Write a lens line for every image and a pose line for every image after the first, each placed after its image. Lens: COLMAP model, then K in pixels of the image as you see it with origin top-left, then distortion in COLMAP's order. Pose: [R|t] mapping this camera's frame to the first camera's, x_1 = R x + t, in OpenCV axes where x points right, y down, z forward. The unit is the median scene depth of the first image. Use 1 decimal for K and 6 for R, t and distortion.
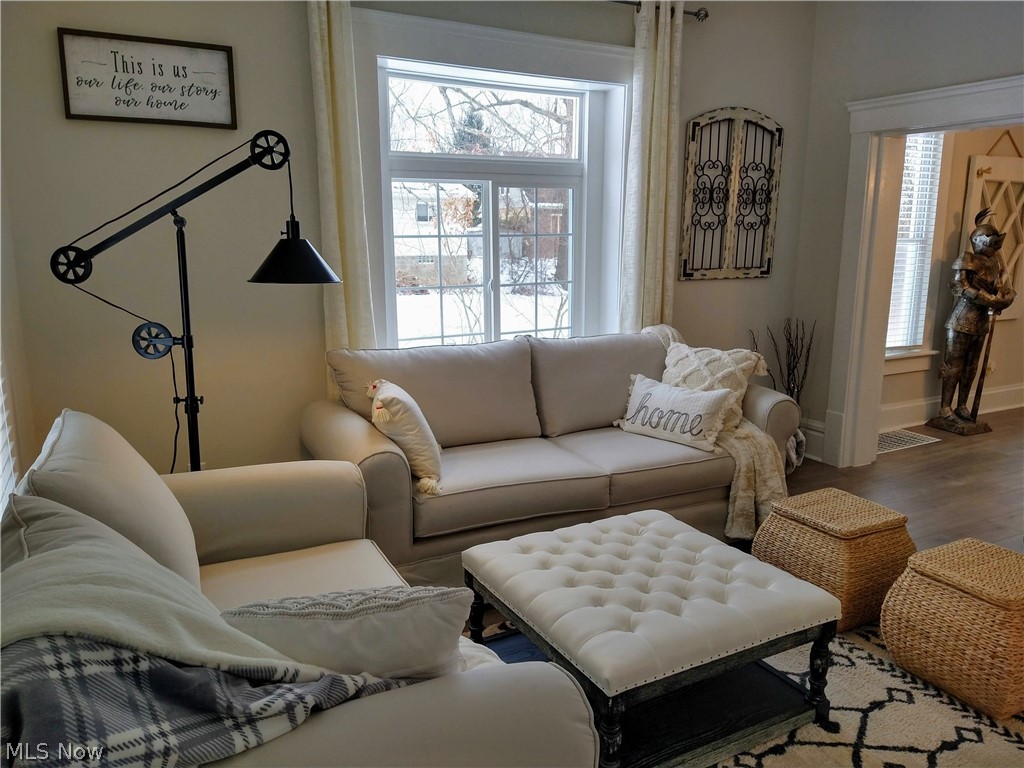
lens RADIAL K [[768.3, 0, 513.8], [0, 768.3, 384.1], [0, 0, 1]] dist [0.042469, -0.060630]
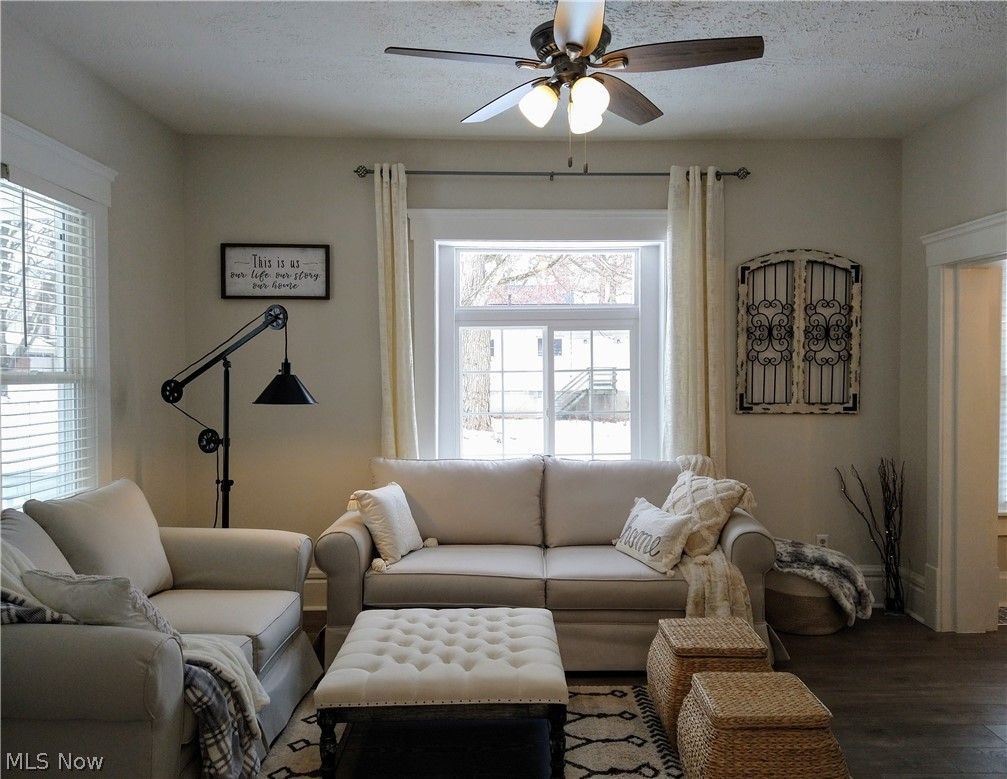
lens RADIAL K [[811.7, 0, 526.4], [0, 811.7, 364.8], [0, 0, 1]] dist [0.045387, -0.029456]
pose [[0.890109, -0.005708, -0.455713, 0.561660], [-0.083522, 0.980944, -0.175424, 0.018437], [0.448030, 0.194209, 0.872670, -0.103768]]
